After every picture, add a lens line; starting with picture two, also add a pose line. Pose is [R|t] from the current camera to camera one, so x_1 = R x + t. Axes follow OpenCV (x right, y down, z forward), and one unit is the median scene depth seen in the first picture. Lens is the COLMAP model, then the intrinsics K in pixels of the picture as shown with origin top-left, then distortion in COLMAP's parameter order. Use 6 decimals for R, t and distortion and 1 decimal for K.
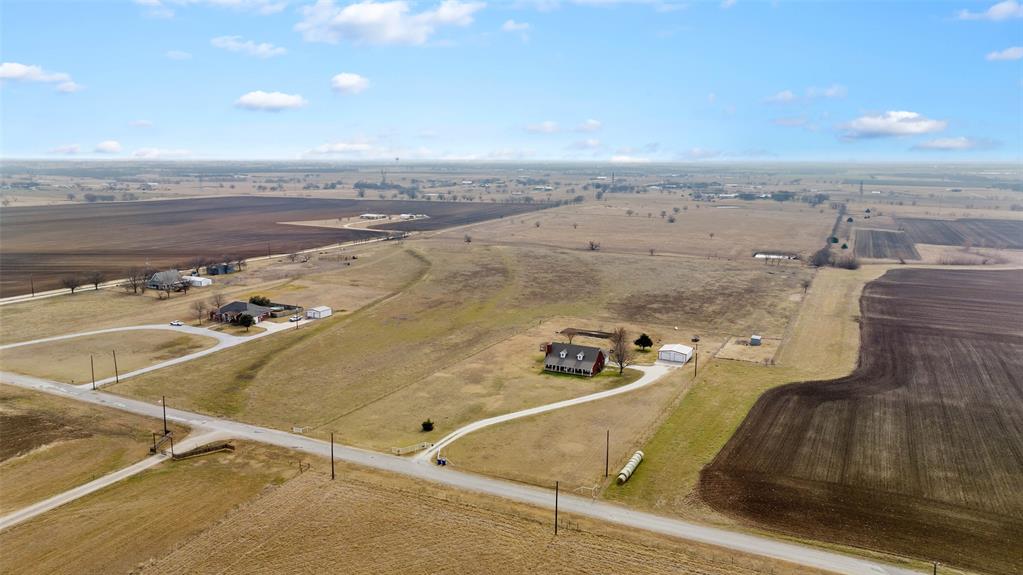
lens RADIAL K [[707.0, 0, 550.7], [0, 707.0, 310.7], [0, 0, 1]] dist [0.001183, -0.000998]
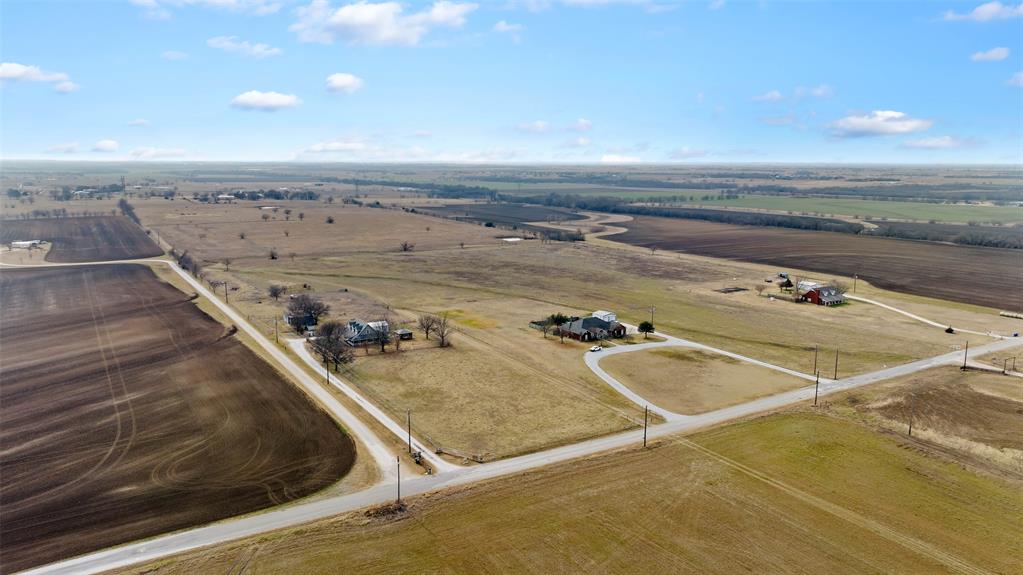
lens RADIAL K [[722.2, 0, 512.4], [0, 722.2, 338.5], [0, 0, 1]] dist [0.004623, 0.002983]
pose [[0.560749, -0.207576, 0.801544, -1.616061], [0.179590, 0.975511, 0.126989, -0.157652], [-0.808275, 0.072740, 0.584295, 0.689004]]
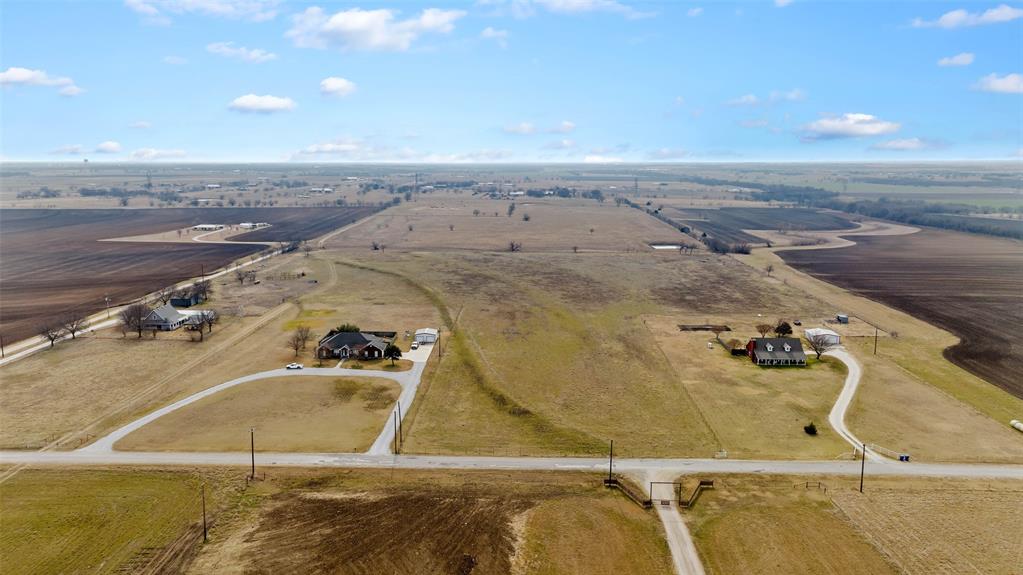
lens RADIAL K [[714.4, 0, 524.1], [0, 714.4, 284.8], [0, 0, 1]] dist [0.008808, 0.001515]
pose [[0.918068, -0.075230, 0.389219, -0.739775], [0.089221, 0.995850, -0.017968, -0.044440], [-0.386252, 0.051223, 0.920970, 0.184286]]
